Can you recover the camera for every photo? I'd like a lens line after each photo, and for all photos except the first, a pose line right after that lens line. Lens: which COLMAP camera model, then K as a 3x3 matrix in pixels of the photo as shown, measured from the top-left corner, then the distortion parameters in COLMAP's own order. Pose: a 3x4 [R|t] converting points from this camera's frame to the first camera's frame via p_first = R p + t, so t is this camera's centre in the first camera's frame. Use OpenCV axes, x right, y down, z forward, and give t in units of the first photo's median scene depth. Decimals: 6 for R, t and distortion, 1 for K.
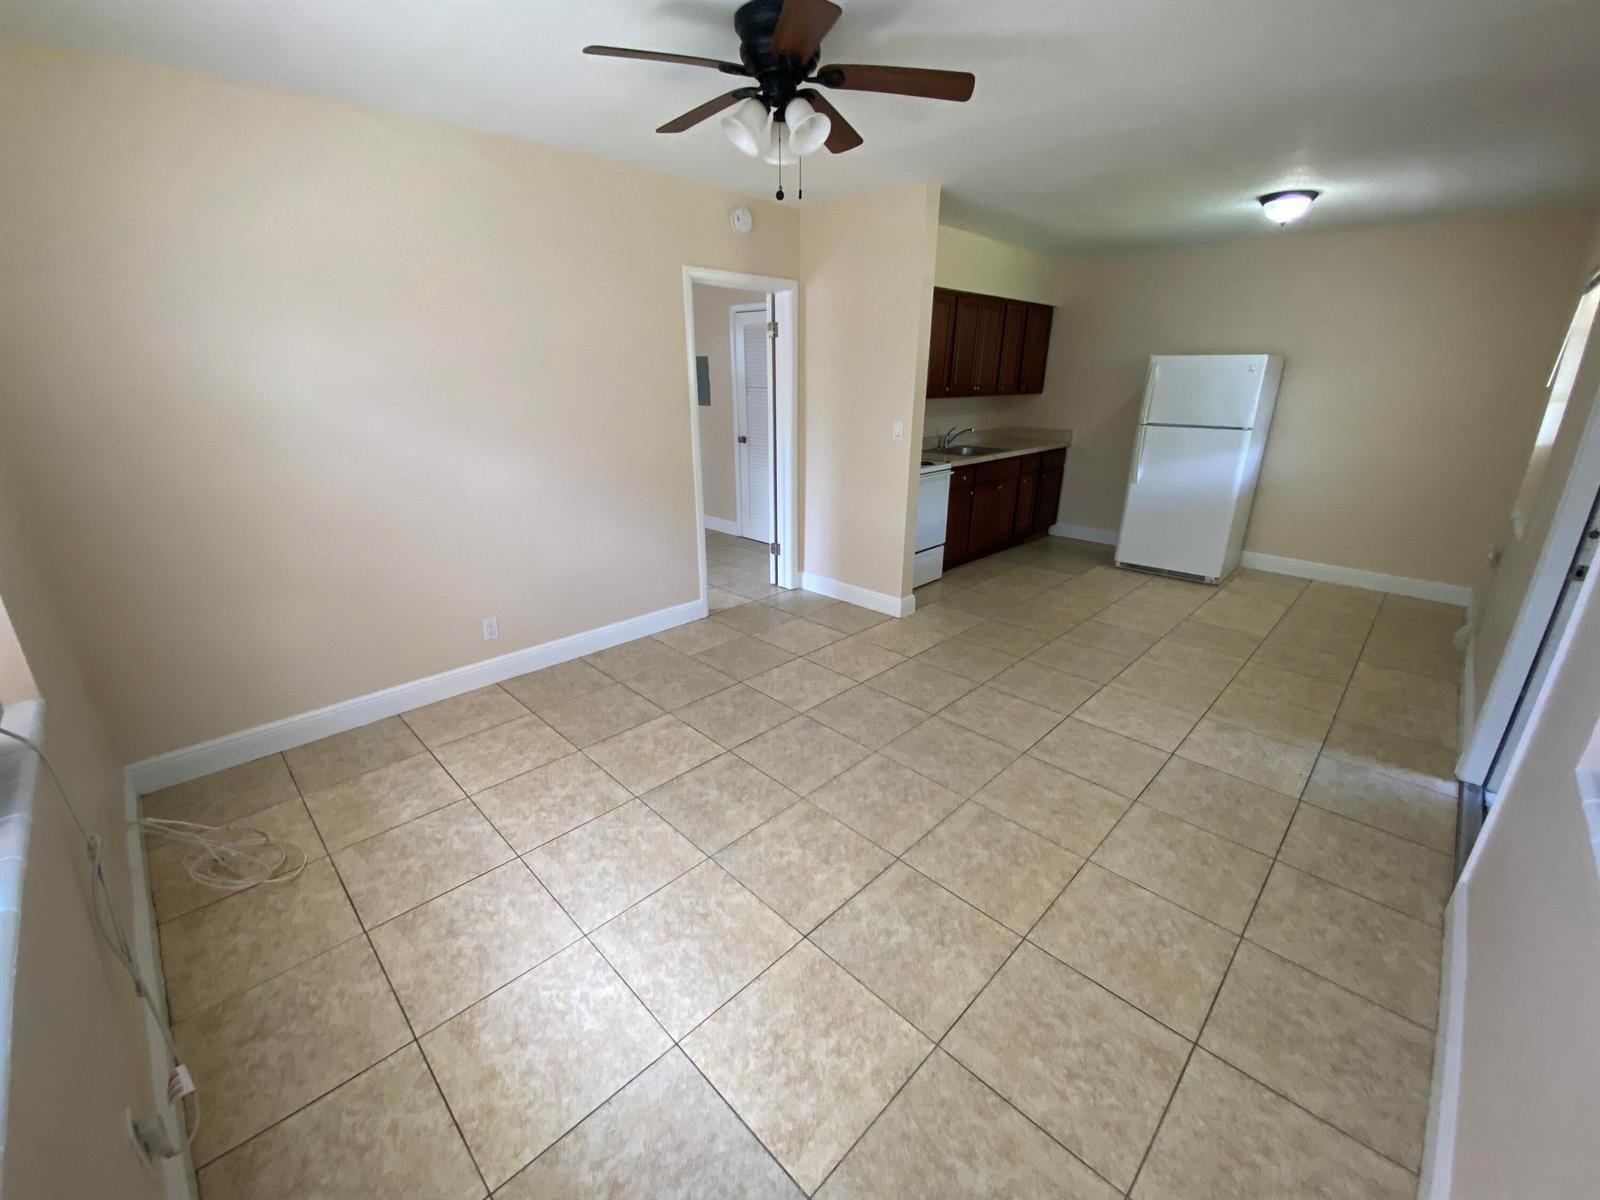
lens RADIAL K [[650.7, 0, 789.8], [0, 650.7, 610.5], [0, 0, 1]] dist [0.001632, -0.010935]
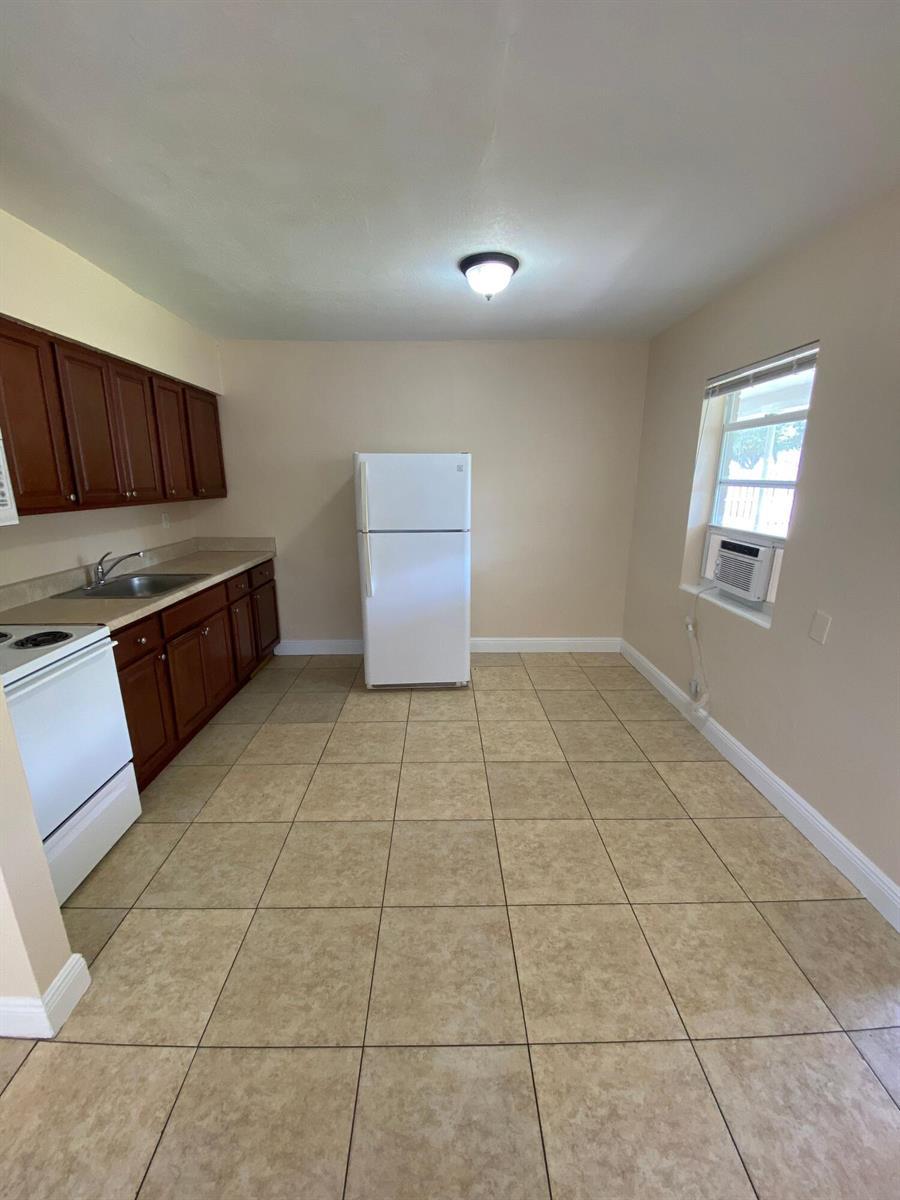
lens RADIAL K [[488.0, 0, 456.2], [0, 488.0, 608.4], [0, 0, 1]] dist [0.001632, -0.010935]
pose [[0.687559, -0.183236, 0.702628, 0.145477], [0.247631, 0.968799, 0.010330, -0.152549], [-0.682599, 0.166890, 0.711482, 0.443647]]
